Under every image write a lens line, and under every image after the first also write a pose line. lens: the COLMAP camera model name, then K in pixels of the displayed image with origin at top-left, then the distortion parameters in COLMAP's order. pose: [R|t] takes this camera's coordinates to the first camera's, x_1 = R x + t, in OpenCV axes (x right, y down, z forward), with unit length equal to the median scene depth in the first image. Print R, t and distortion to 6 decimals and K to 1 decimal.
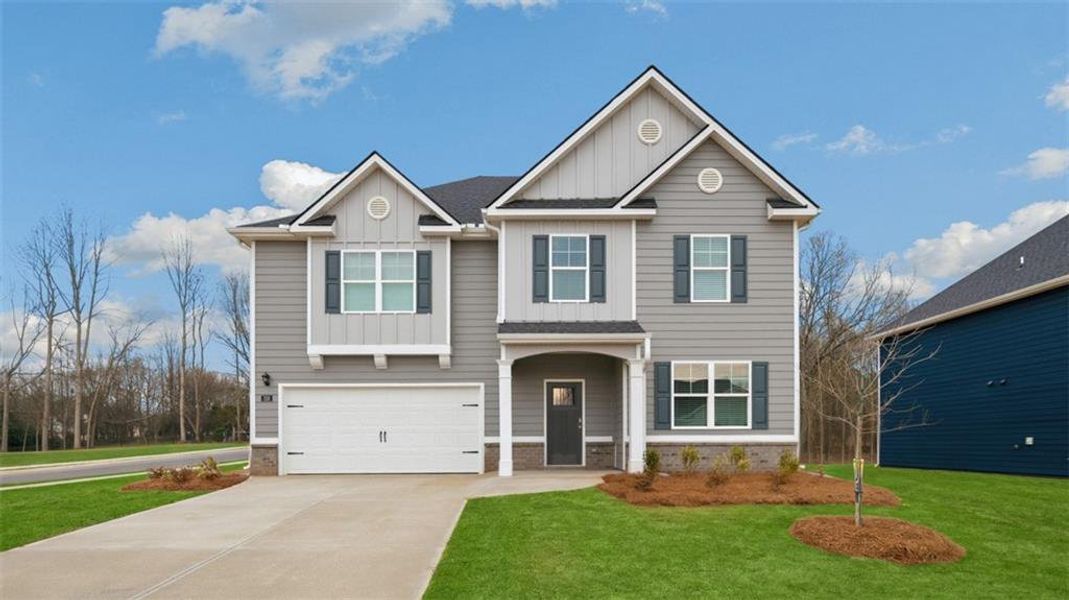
lens RADIAL K [[423.4, 0, 537.5], [0, 423.4, 296.4], [0, 0, 1]] dist [-0.000889, -0.000208]
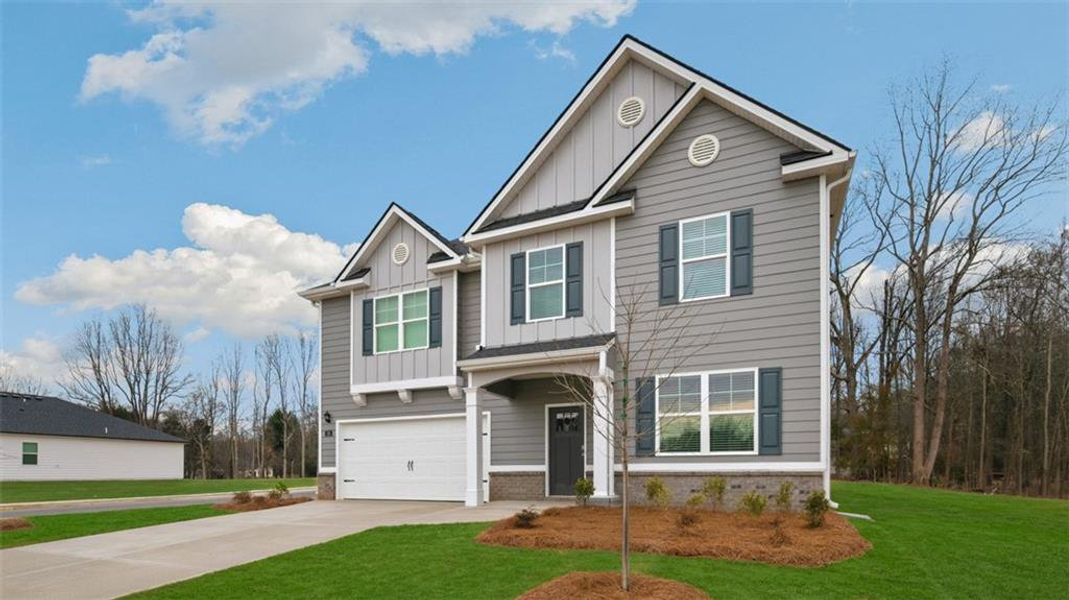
lens RADIAL K [[431.8, 0, 534.6], [0, 431.8, 329.4], [0, 0, 1]] dist [-0.001053, -0.000092]
pose [[0.930681, -0.112969, -0.347953, 0.360359], [0.117647, 0.993025, -0.007728, 0.035758], [0.346399, -0.033743, 0.937480, 0.102490]]
